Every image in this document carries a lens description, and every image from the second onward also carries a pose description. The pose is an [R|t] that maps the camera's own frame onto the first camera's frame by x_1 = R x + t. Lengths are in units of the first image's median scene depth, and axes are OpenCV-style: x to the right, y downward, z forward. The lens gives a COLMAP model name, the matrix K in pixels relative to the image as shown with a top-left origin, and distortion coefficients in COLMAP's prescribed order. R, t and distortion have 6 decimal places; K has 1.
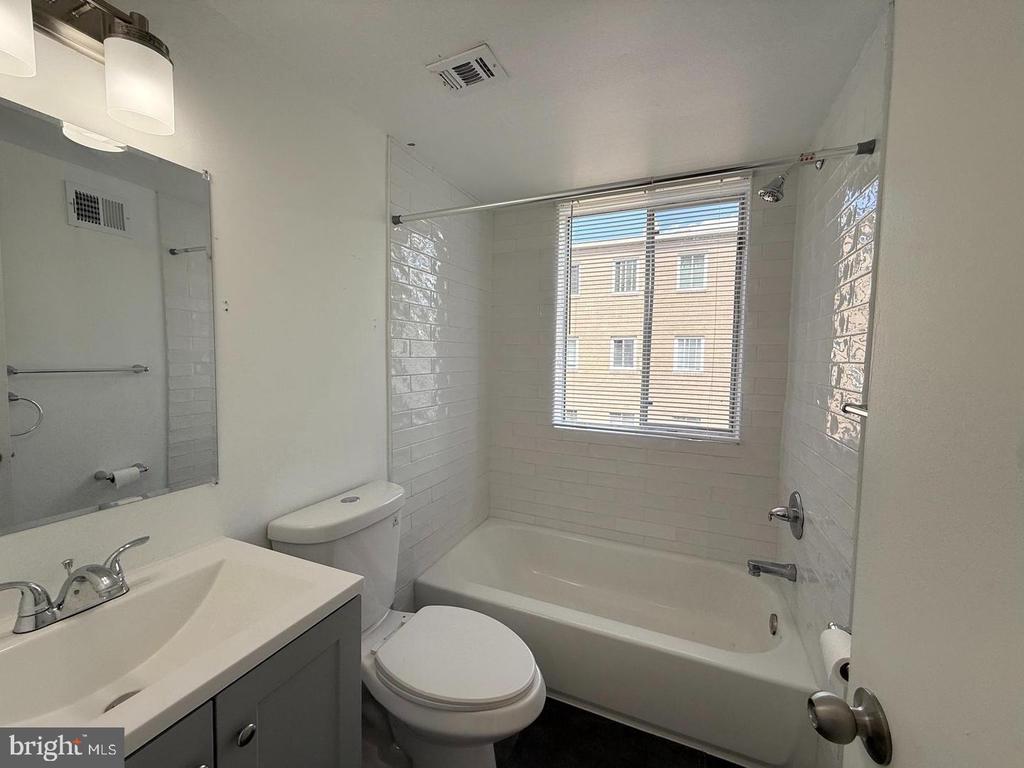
lens RADIAL K [[406.0, 0, 509.5], [0, 406.0, 383.5], [0, 0, 1]] dist [-0.002252, -0.000660]
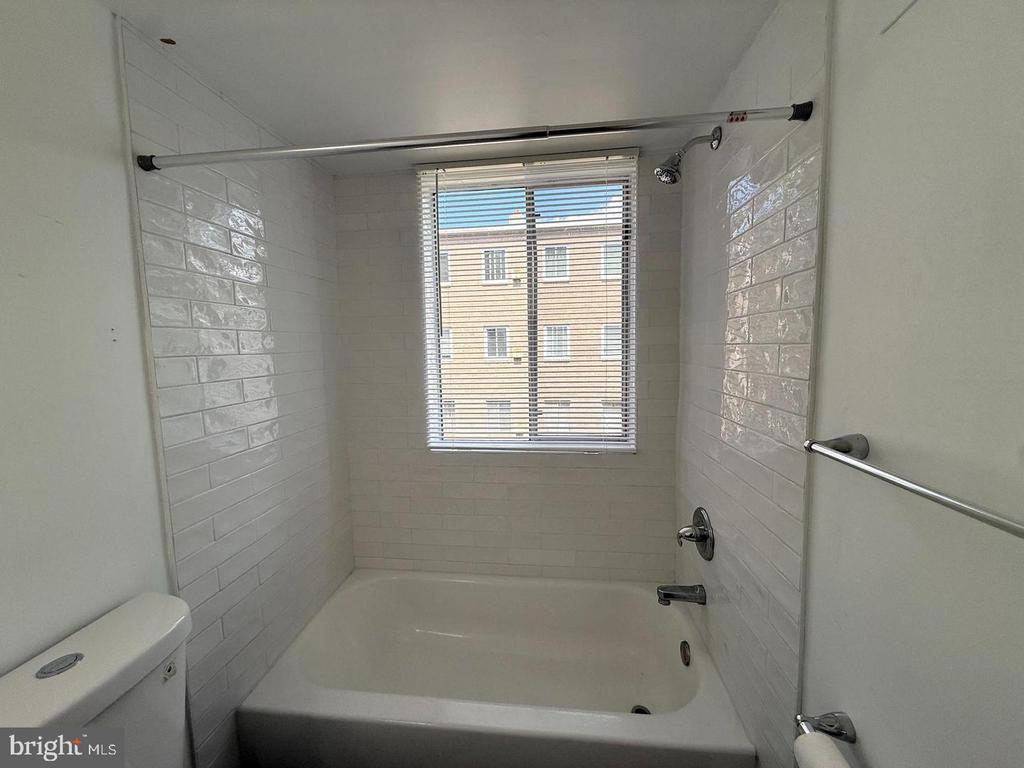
lens RADIAL K [[406.0, 0, 509.5], [0, 406.0, 383.5], [0, 0, 1]] dist [-0.002252, -0.000660]
pose [[0.952606, -0.061312, 0.297963, 0.032499], [0.053132, 0.997957, 0.035485, -0.057483], [-0.299529, -0.017972, 0.953918, 0.220022]]
